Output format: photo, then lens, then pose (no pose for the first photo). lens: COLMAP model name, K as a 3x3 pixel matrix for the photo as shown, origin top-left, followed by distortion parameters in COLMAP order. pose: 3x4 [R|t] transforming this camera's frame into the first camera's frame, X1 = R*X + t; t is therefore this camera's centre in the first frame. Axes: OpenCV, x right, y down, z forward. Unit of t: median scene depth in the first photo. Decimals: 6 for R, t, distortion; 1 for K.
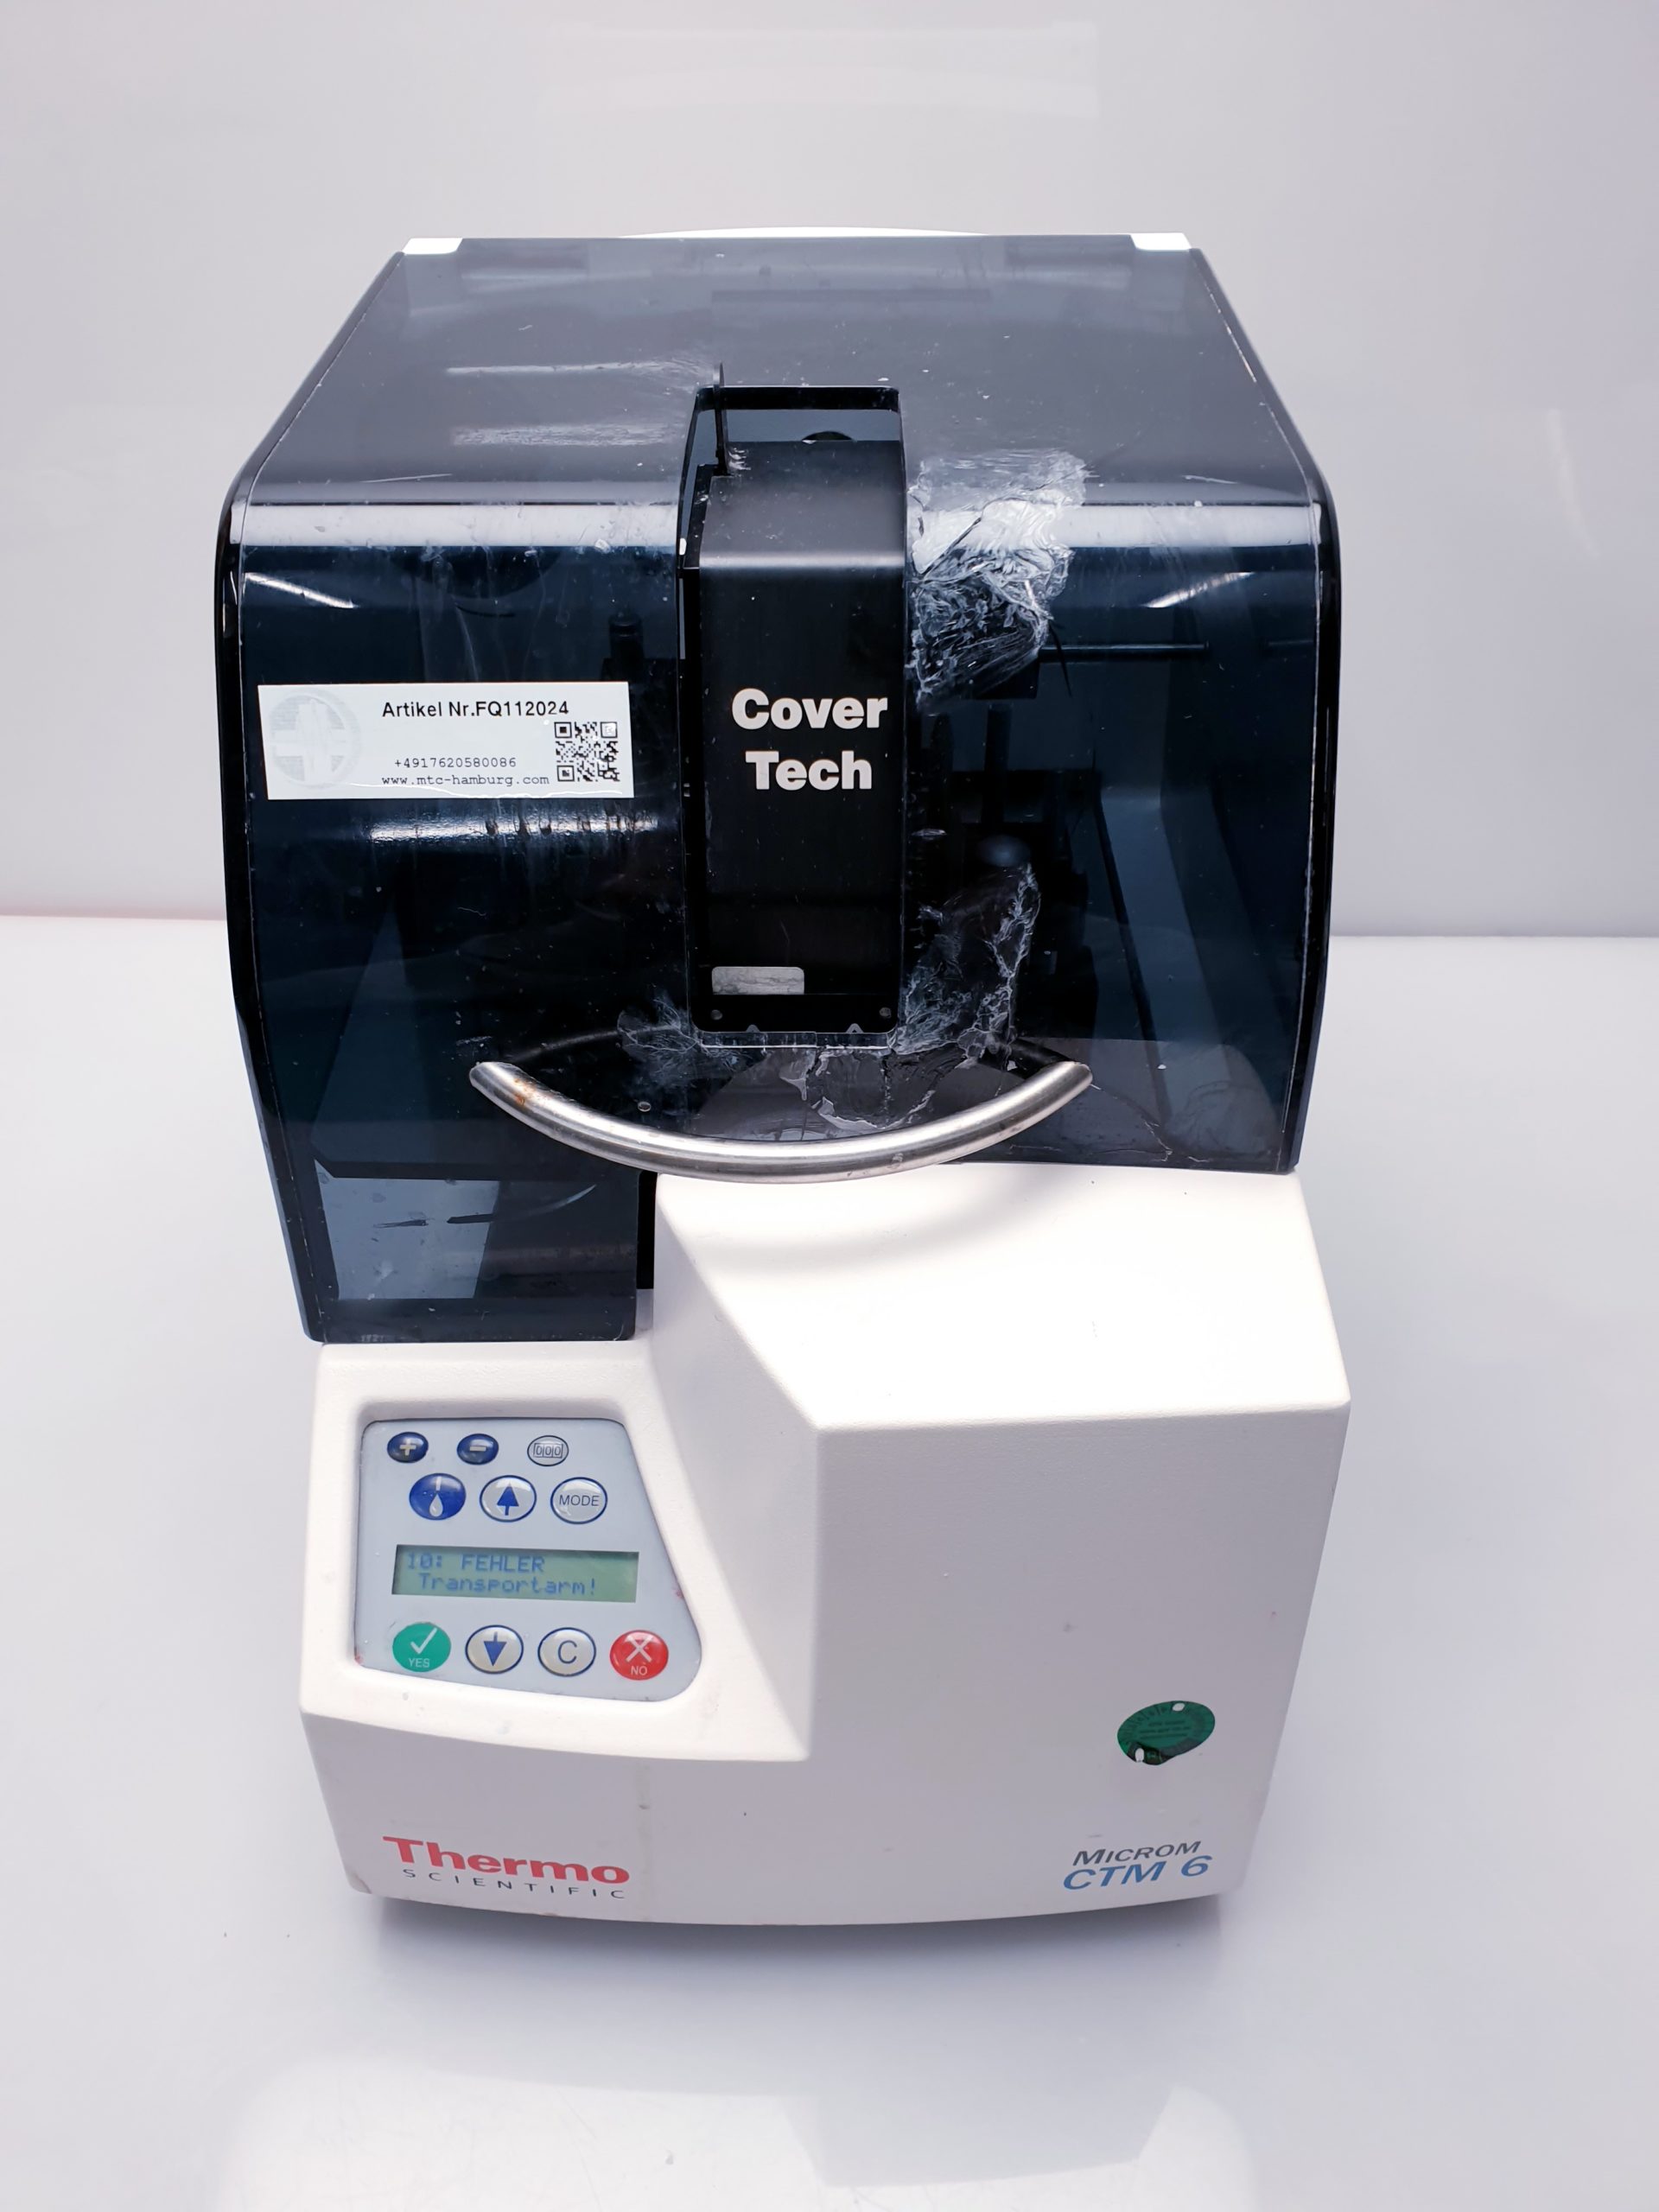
lens RADIAL K [[1696.4, 0, 774.3], [0, 1696.4, 1118.5], [0, 0, 1]] dist [0.123316, -0.403289]
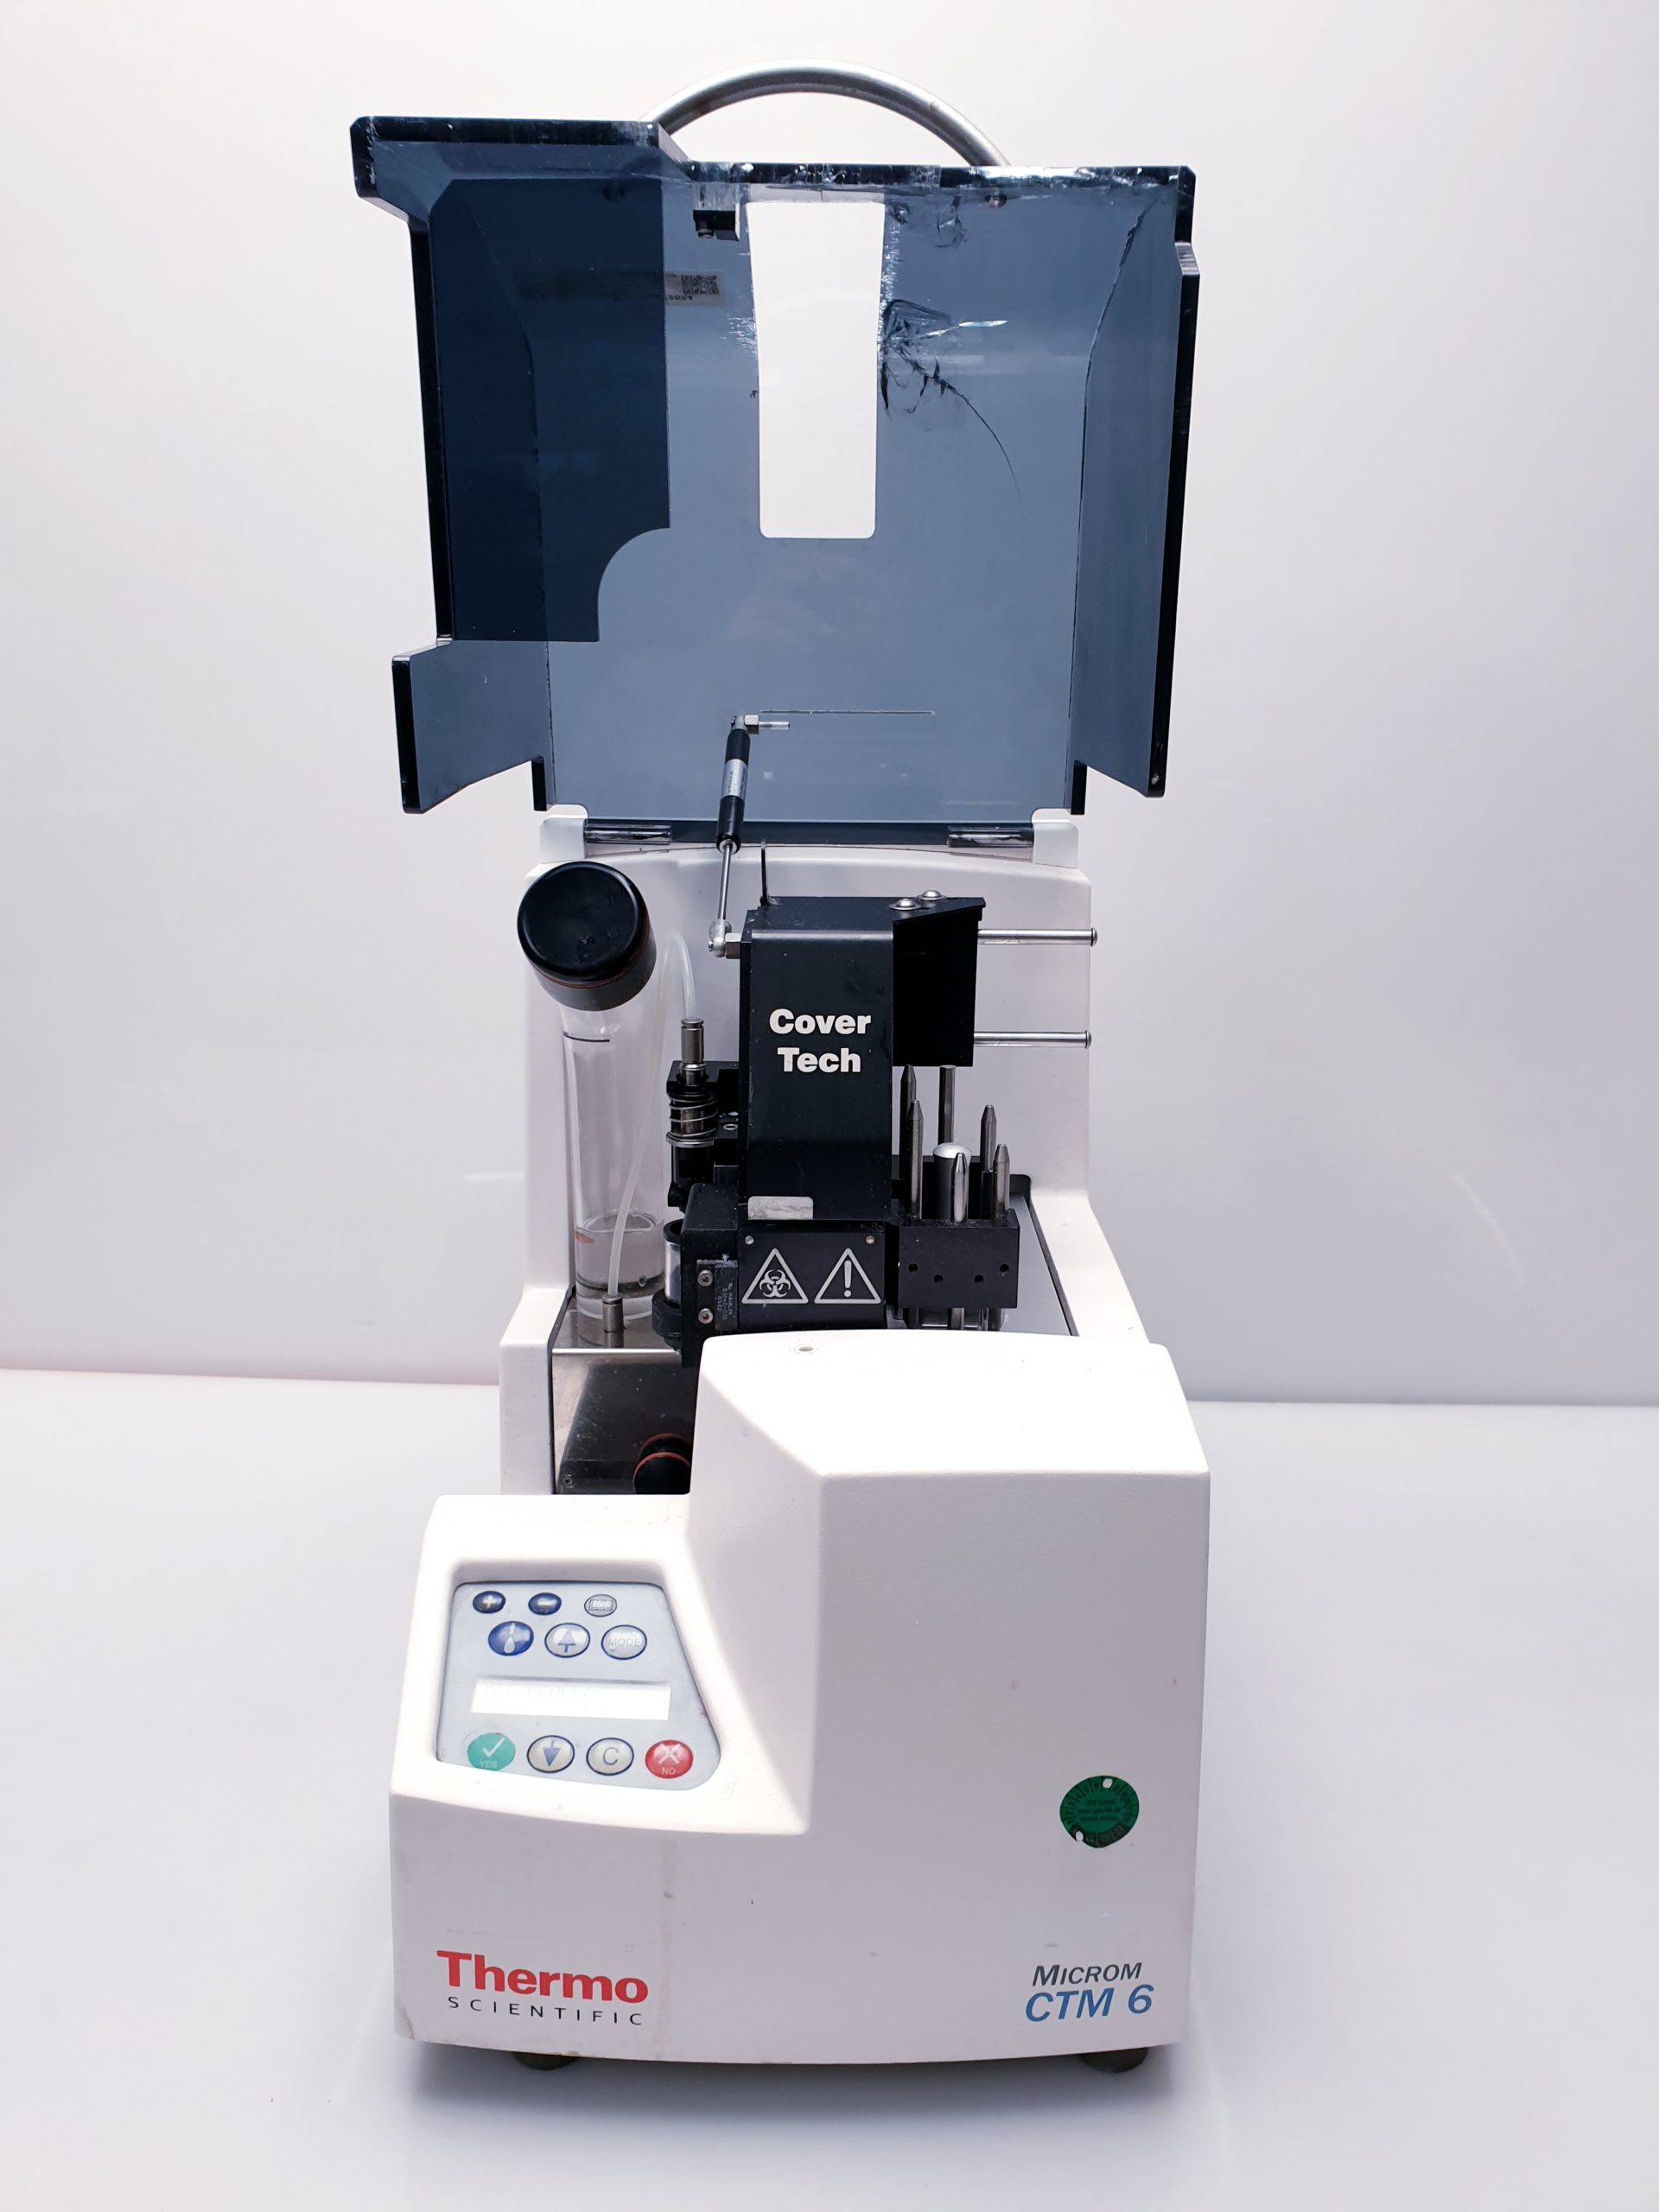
lens RADIAL K [[1696.4, 0, 774.3], [0, 1696.4, 1118.5], [0, 0, 1]] dist [0.123316, -0.403289]
pose [[0.999685, 0.024863, -0.003368, -0.012430], [-0.024044, 0.910986, -0.411735, 0.440259], [-0.007168, 0.411687, 0.911297, -0.334194]]
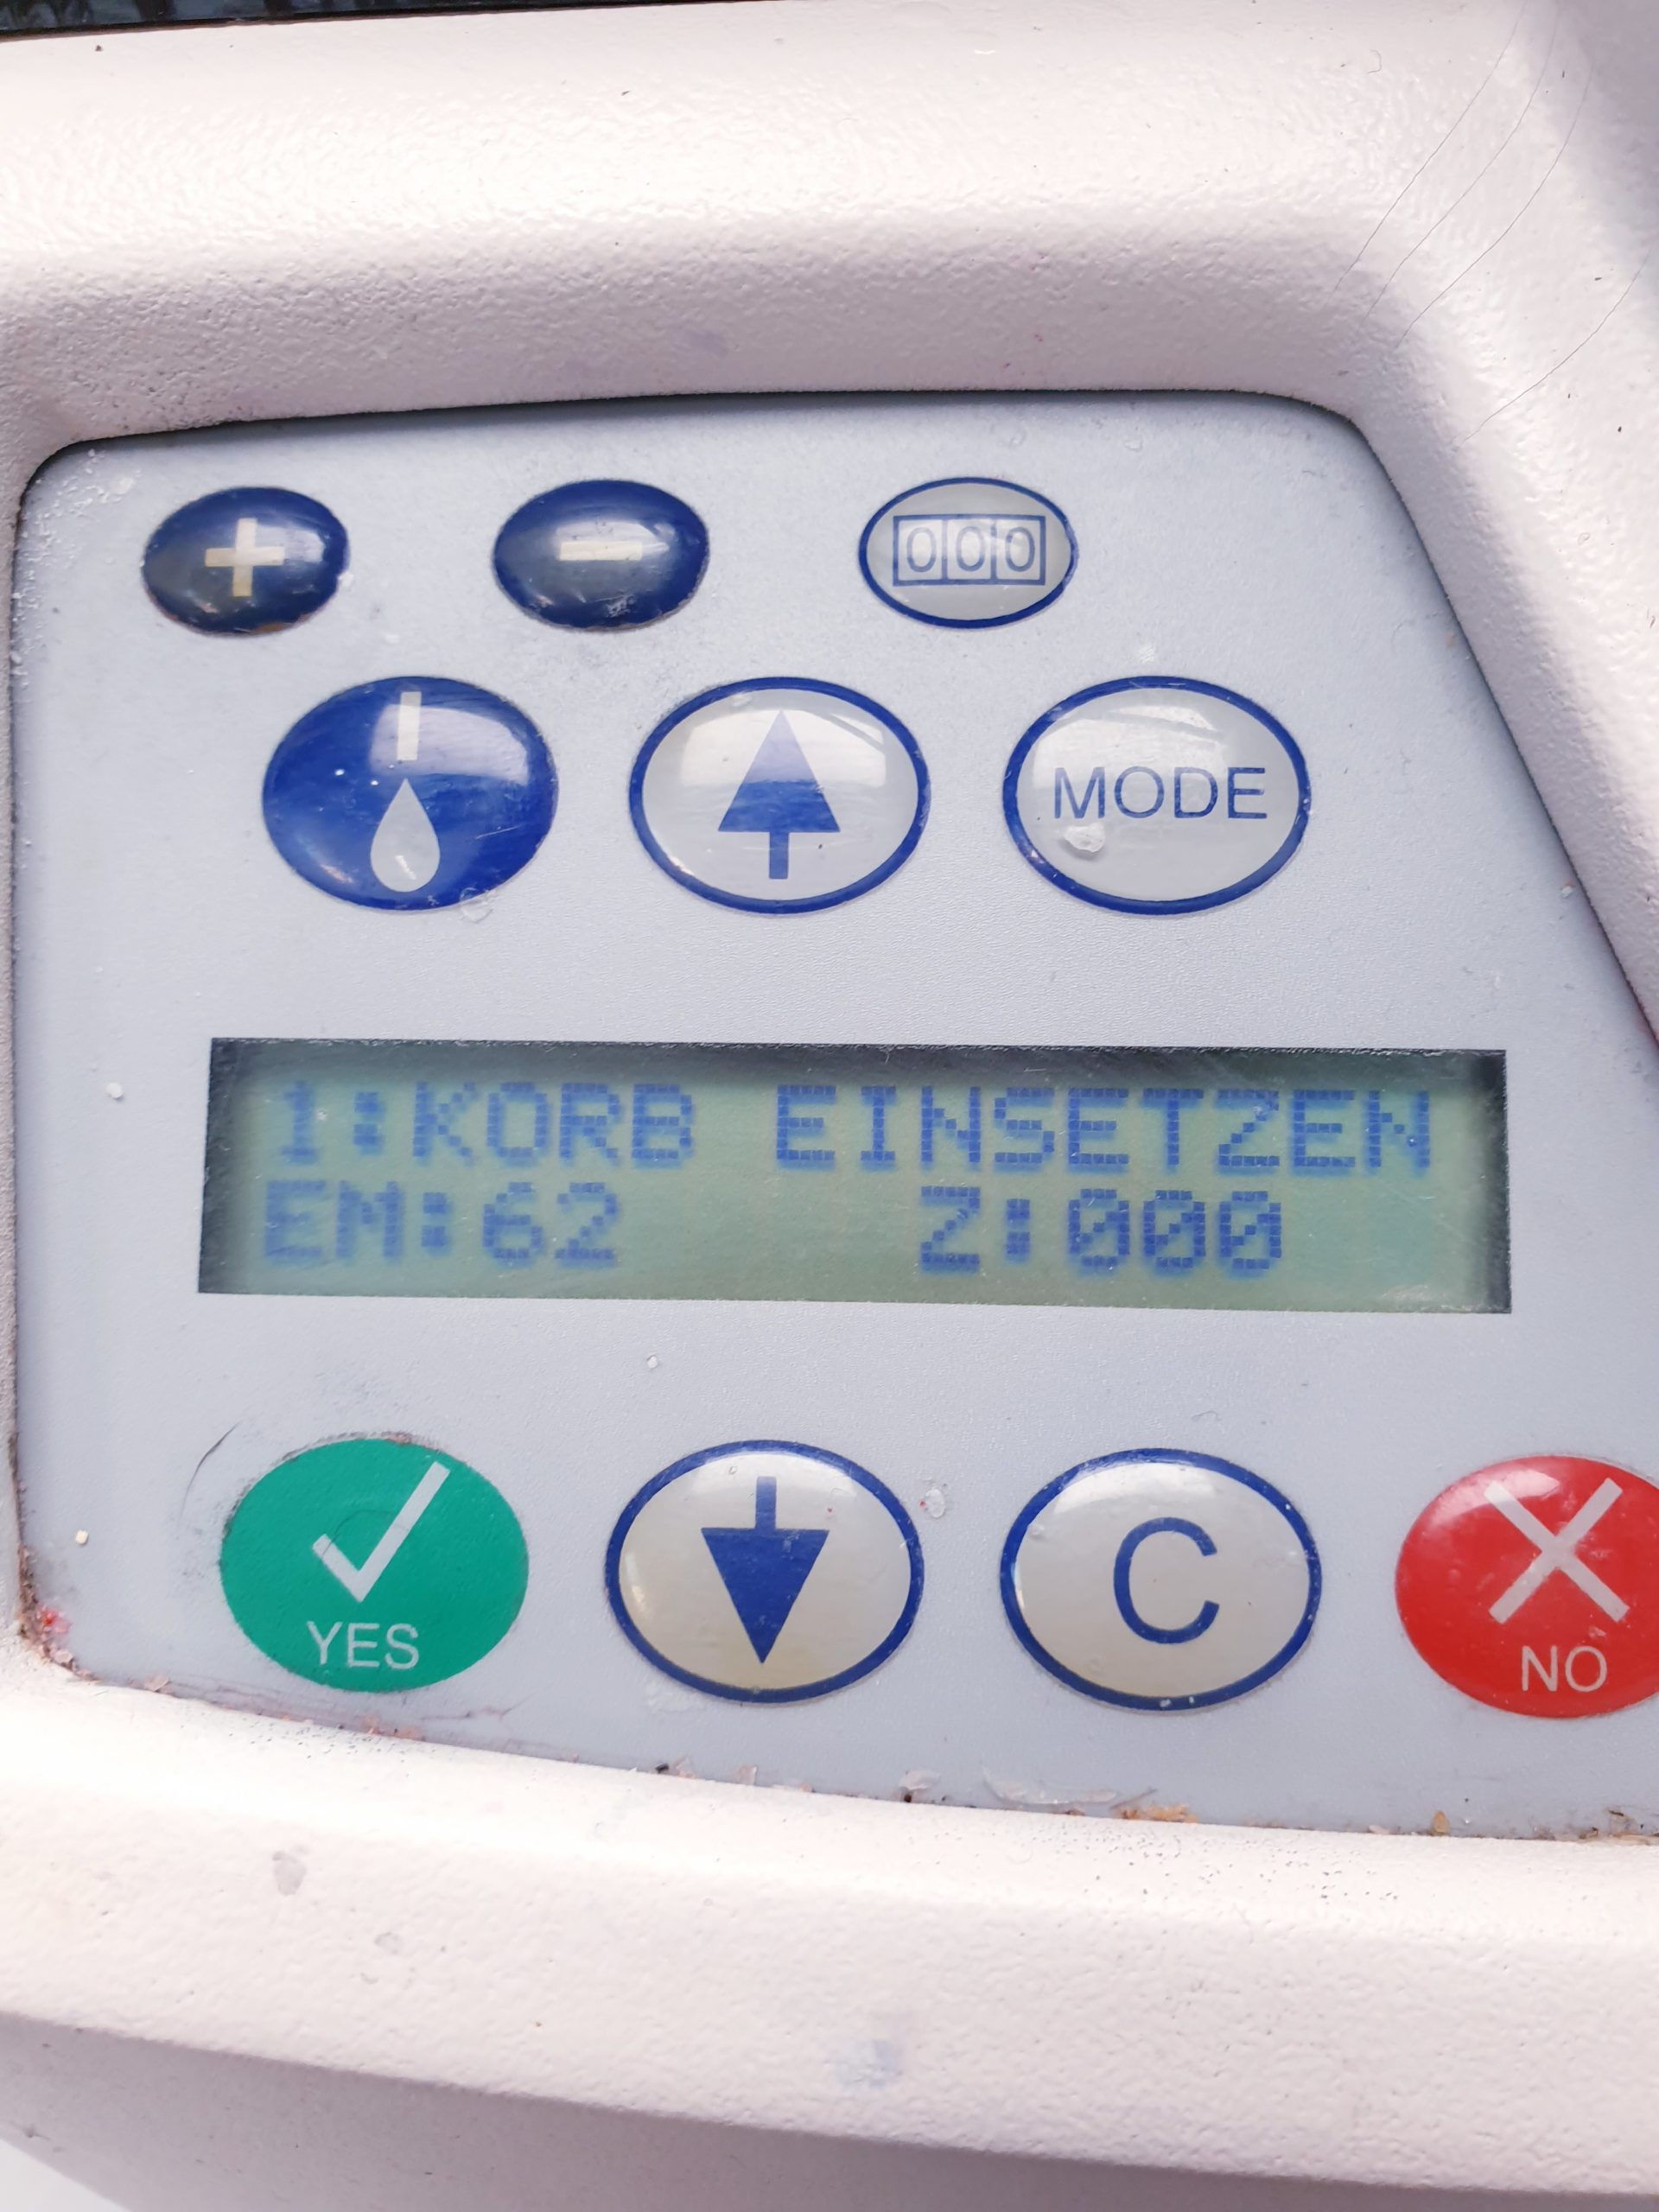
lens RADIAL K [[1737.1, 0, 853.4], [0, 1737.1, 1112.3], [0, 0, 1]] dist [-0.146046, 0.198473]
pose [[0.999678, -0.019444, 0.016274, -0.173341], [0.015489, 0.976439, 0.215237, 0.246781], [-0.020075, -0.214916, 0.976426, 0.922048]]
